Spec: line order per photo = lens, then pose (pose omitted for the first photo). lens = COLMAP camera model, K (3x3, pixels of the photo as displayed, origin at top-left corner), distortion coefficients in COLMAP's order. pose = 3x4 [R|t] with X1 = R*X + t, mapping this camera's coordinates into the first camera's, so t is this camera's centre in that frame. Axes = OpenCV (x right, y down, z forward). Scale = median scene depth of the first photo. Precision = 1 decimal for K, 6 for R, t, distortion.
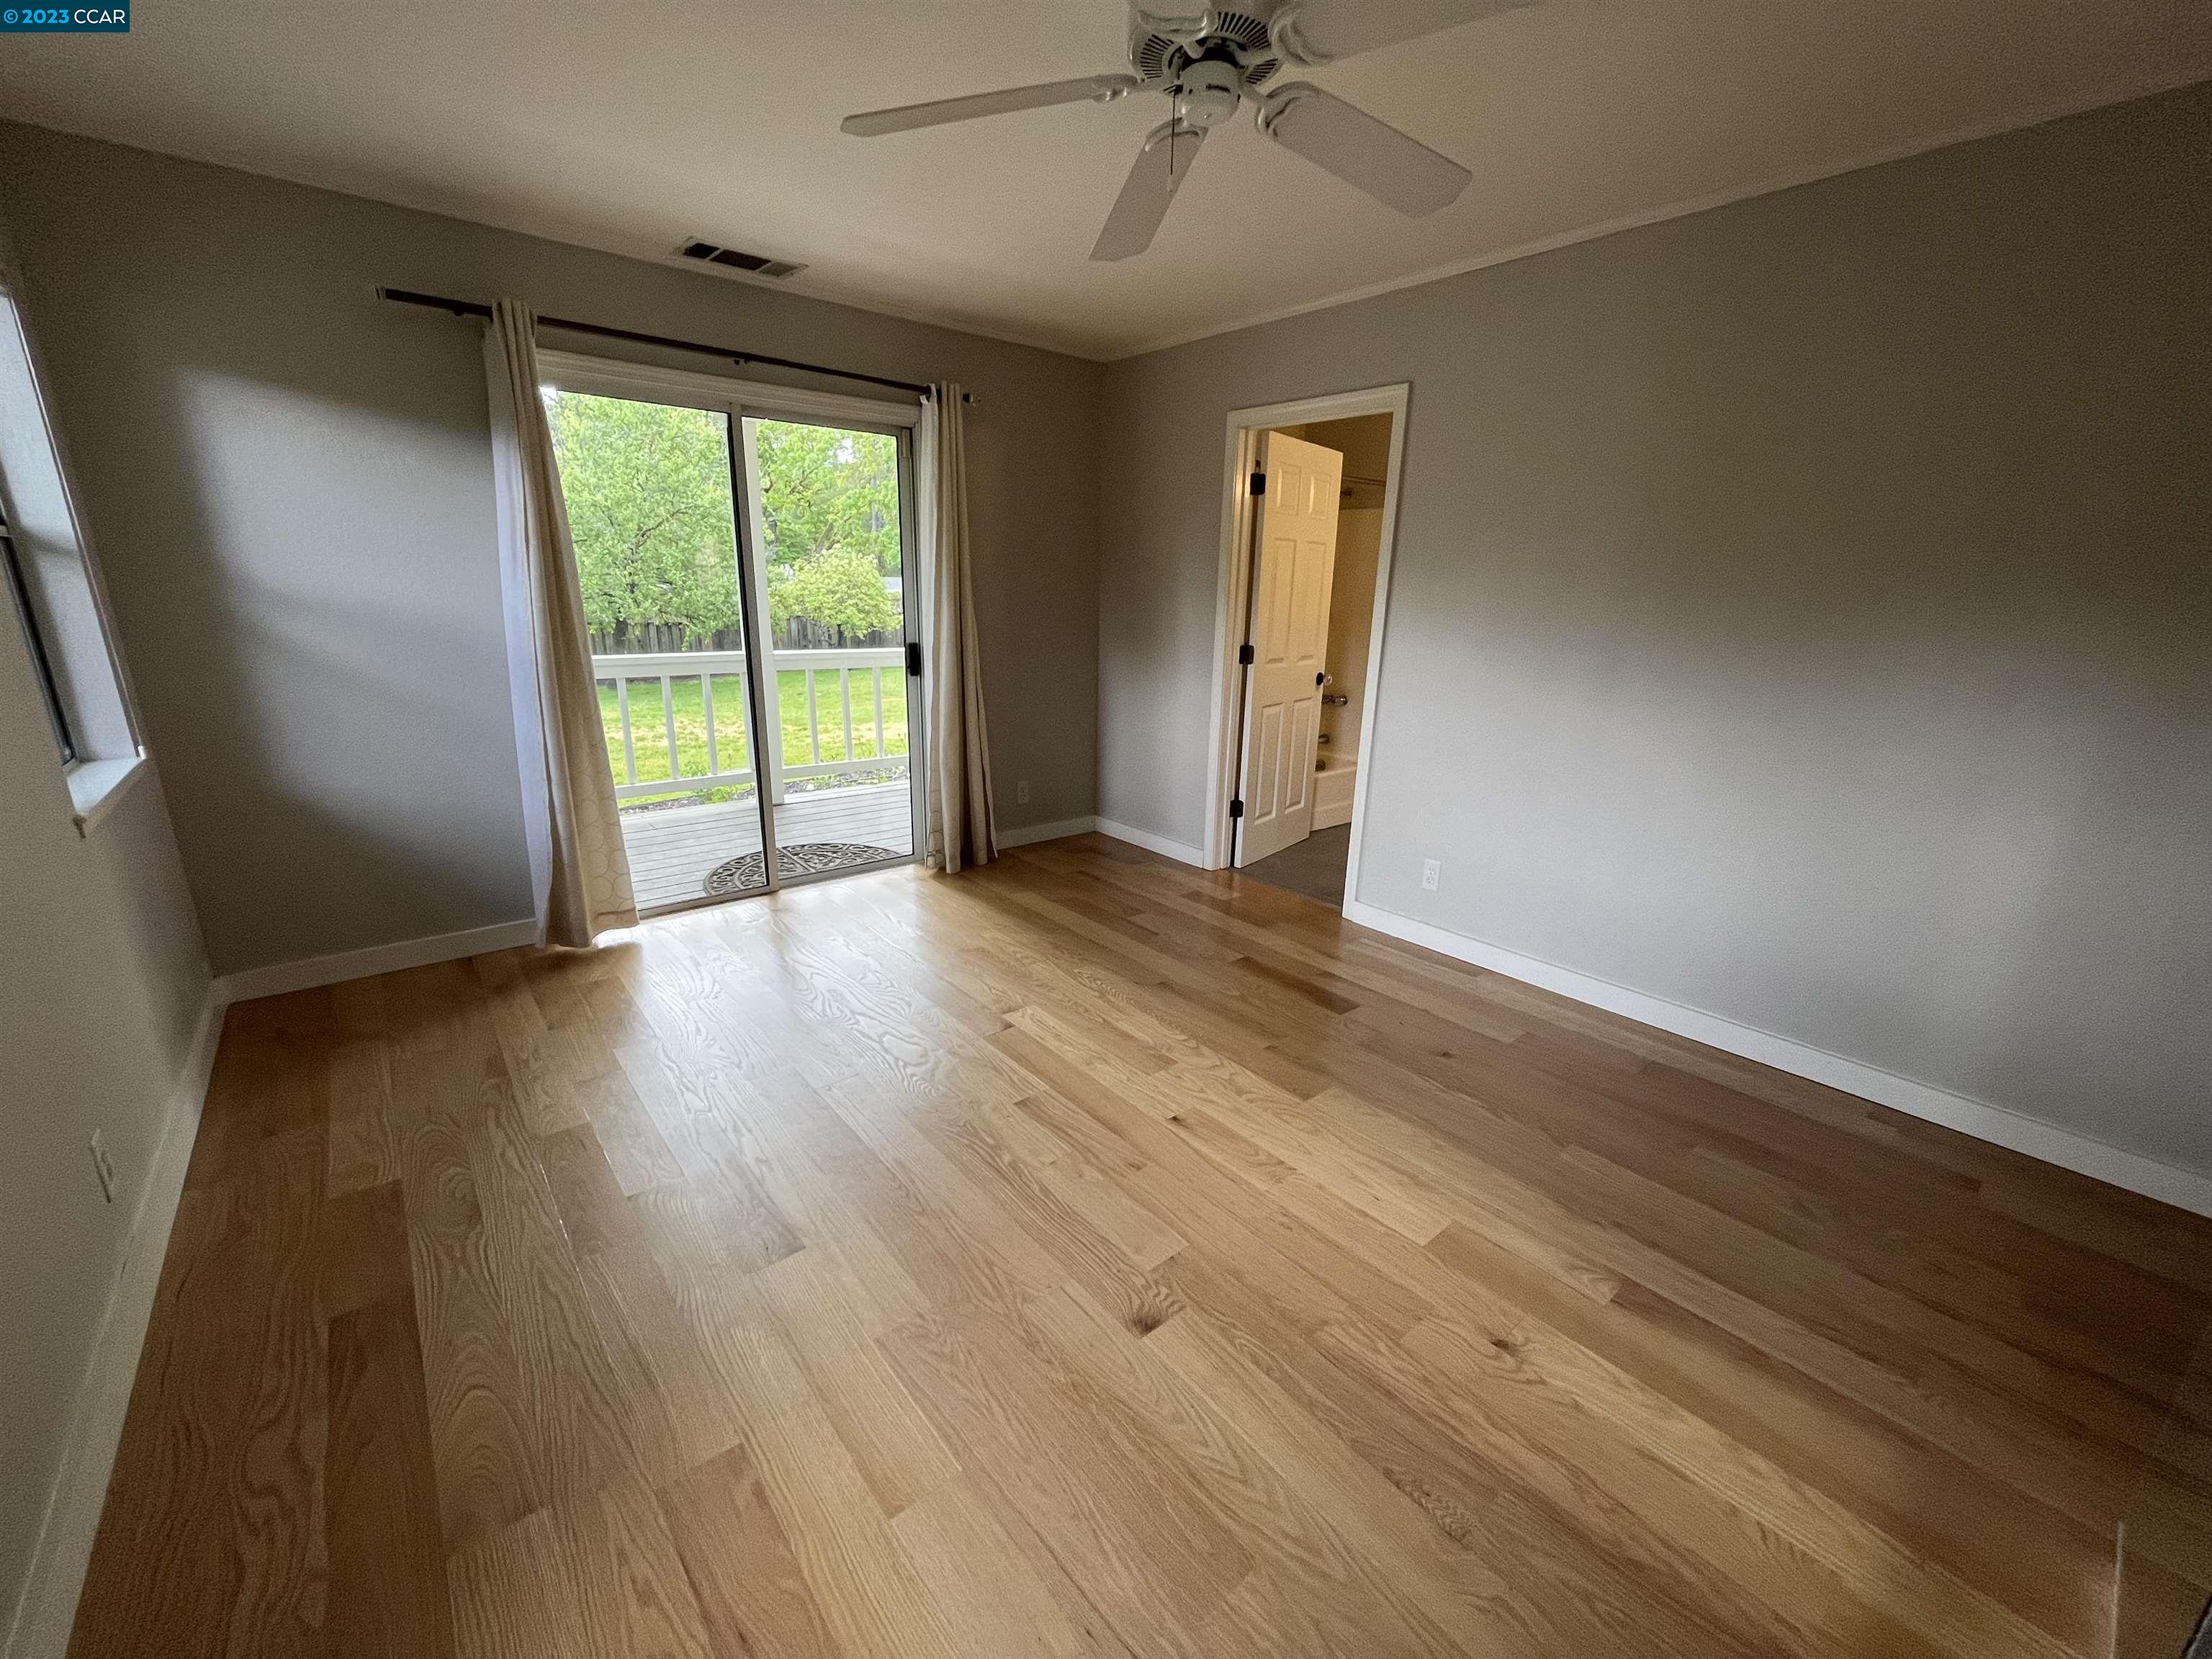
lens RADIAL K [[890.5, 0, 1106.0], [0, 890.5, 829.5], [0, 0, 1]] dist [-0.001251, -0.000050]
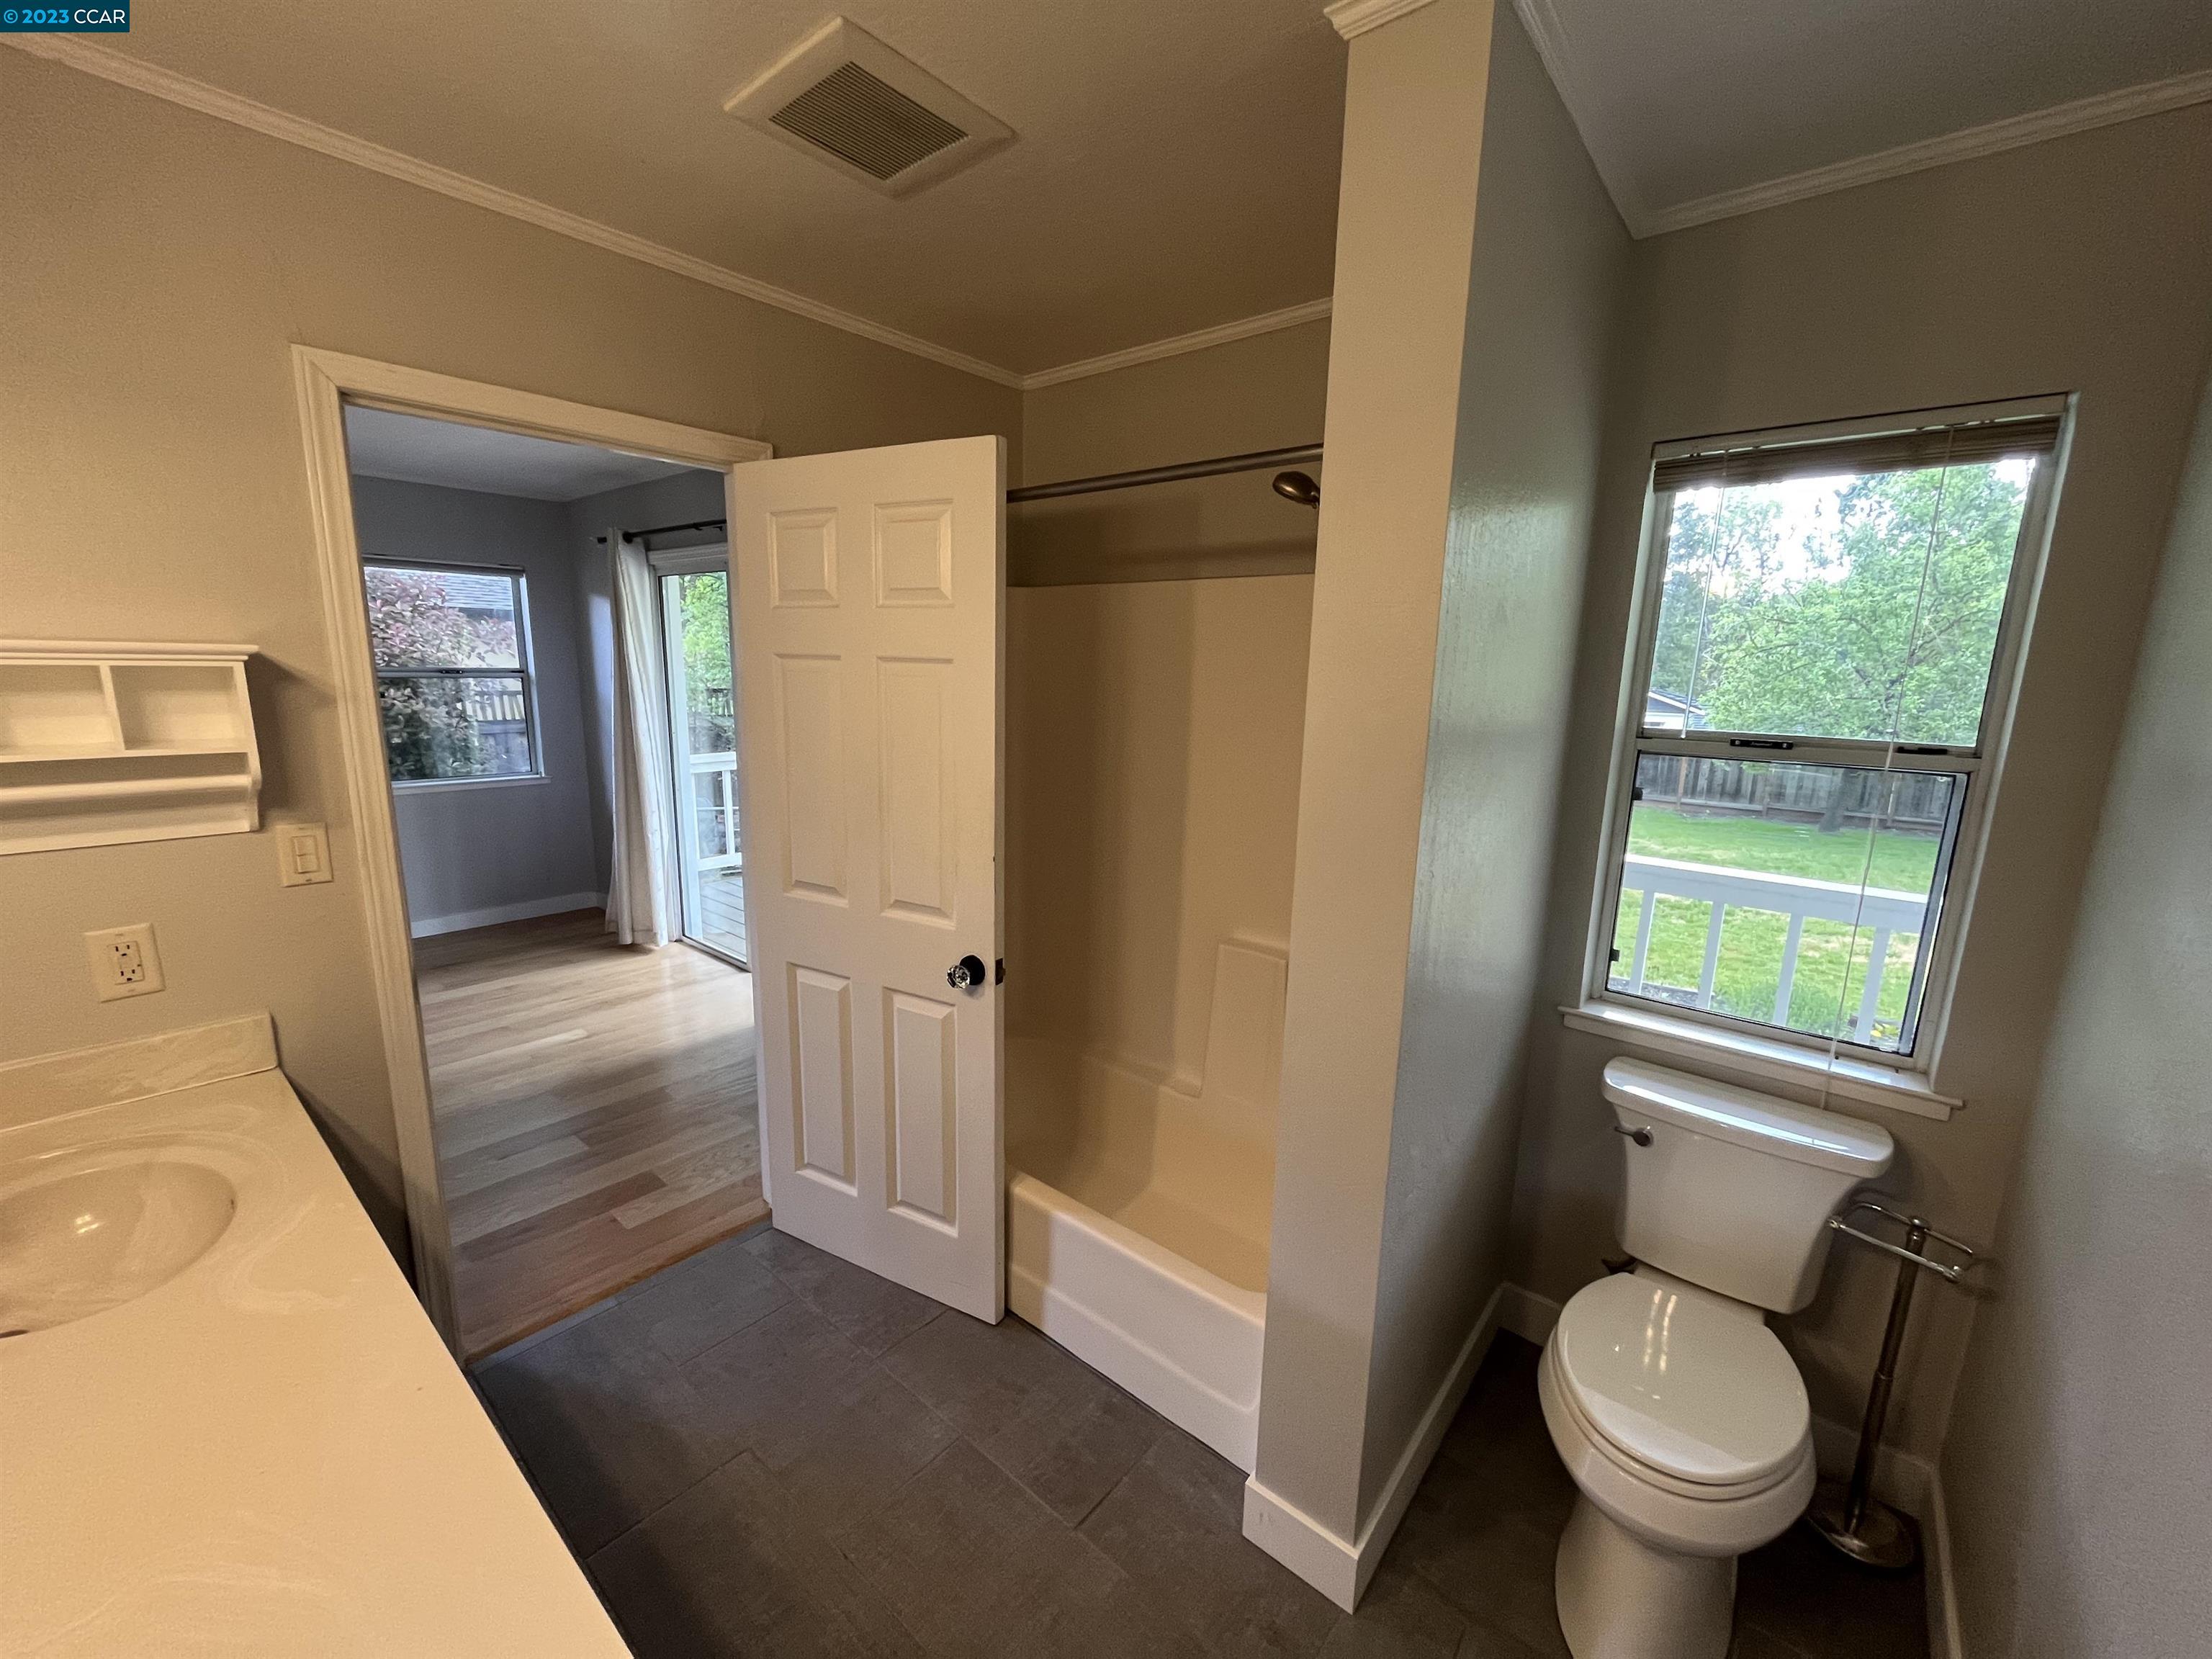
lens RADIAL K [[890.5, 0, 1106.0], [0, 890.5, 829.5], [0, 0, 1]] dist [-0.001251, -0.000050]
pose [[0.184586, 0.164150, -0.969011, 0.661405], [-0.289207, 0.951372, 0.106071, -0.299574], [0.939302, 0.260665, 0.223083, 0.950298]]
